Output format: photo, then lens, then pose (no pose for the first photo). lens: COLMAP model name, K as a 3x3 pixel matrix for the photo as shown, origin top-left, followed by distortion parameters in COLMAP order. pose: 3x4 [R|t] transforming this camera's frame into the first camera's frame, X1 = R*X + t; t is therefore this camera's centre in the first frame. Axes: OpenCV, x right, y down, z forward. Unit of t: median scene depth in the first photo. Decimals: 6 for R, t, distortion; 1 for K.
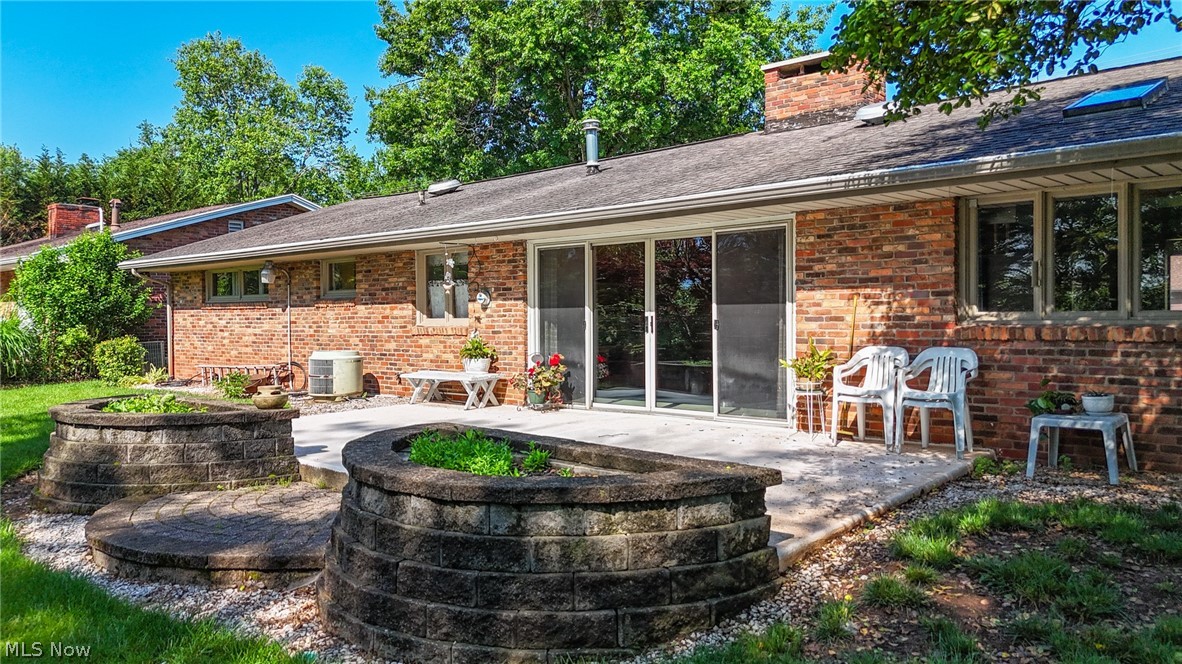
lens RADIAL K [[878.4, 0, 591.0], [0, 878.4, 332.0], [0, 0, 1]] dist [0.058926, -0.061543]
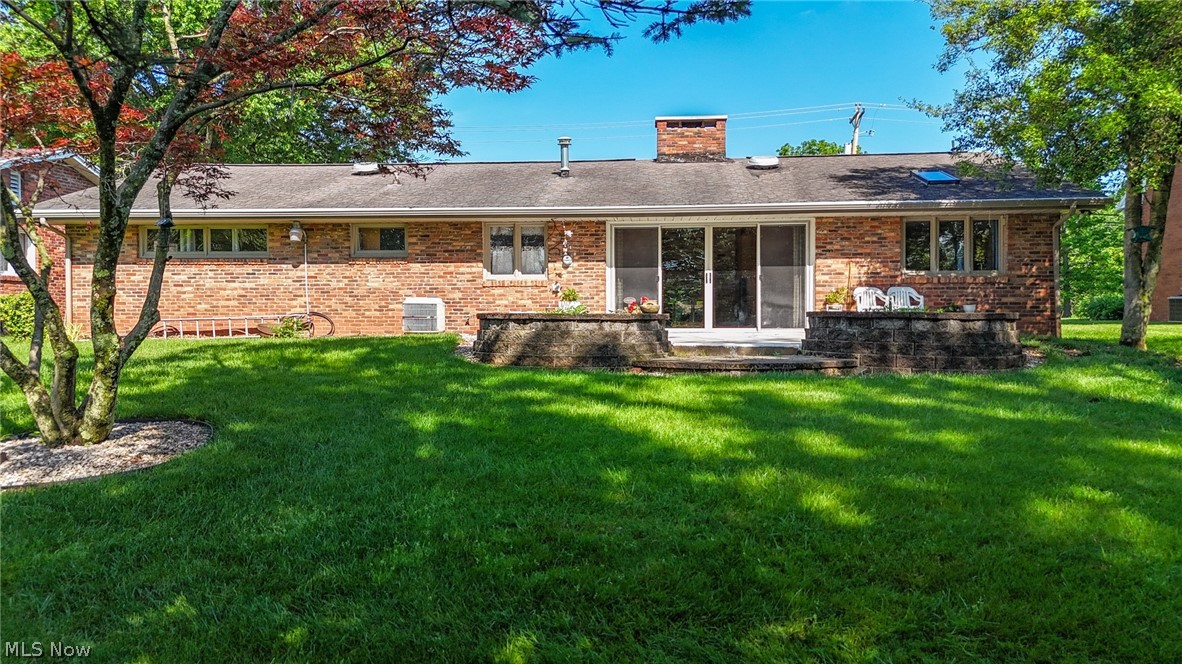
lens RADIAL K [[878.4, 0, 591.0], [0, 878.4, 332.0], [0, 0, 1]] dist [0.058926, -0.061543]
pose [[0.787299, -0.002544, 0.616566, -1.175598], [0.006173, 0.999974, -0.003756, 0.101851], [-0.616540, 0.006763, 0.787294, -0.164909]]
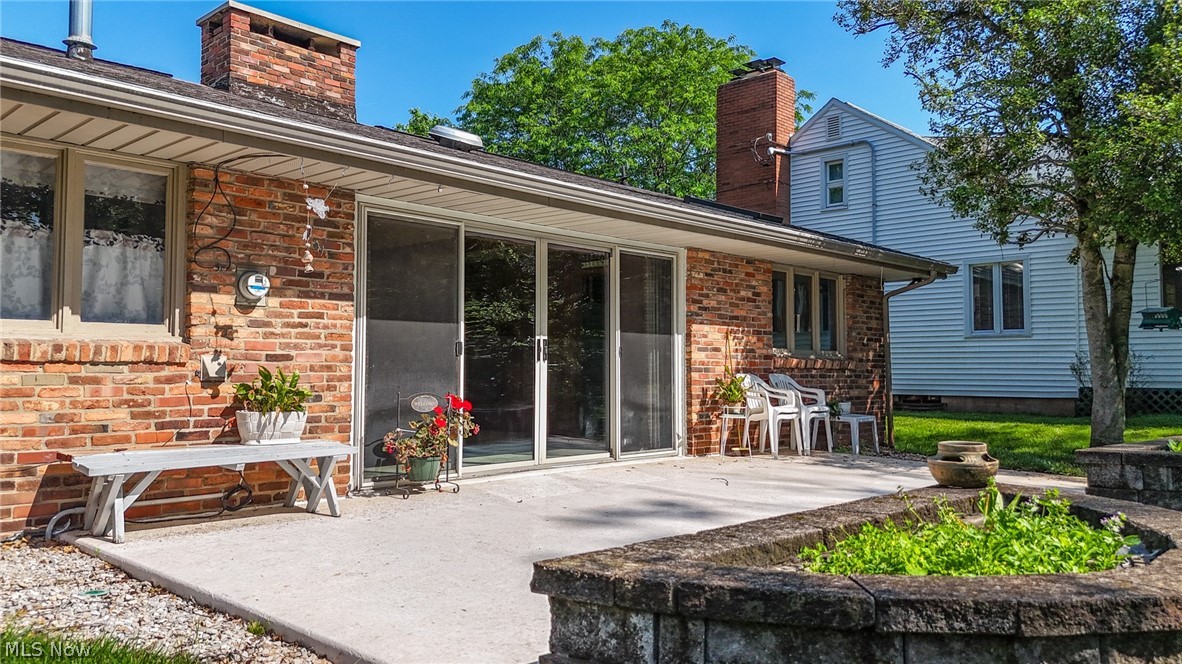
lens RADIAL K [[881.5, 0, 591.0], [0, 881.5, 332.0], [0, 0, 1]] dist [0.071403, -0.066204]
pose [[0.030891, 0.054961, 0.998011, -0.729027], [0.011547, 0.998401, -0.055340, 0.018834], [-0.999456, 0.013233, 0.030207, 0.980097]]
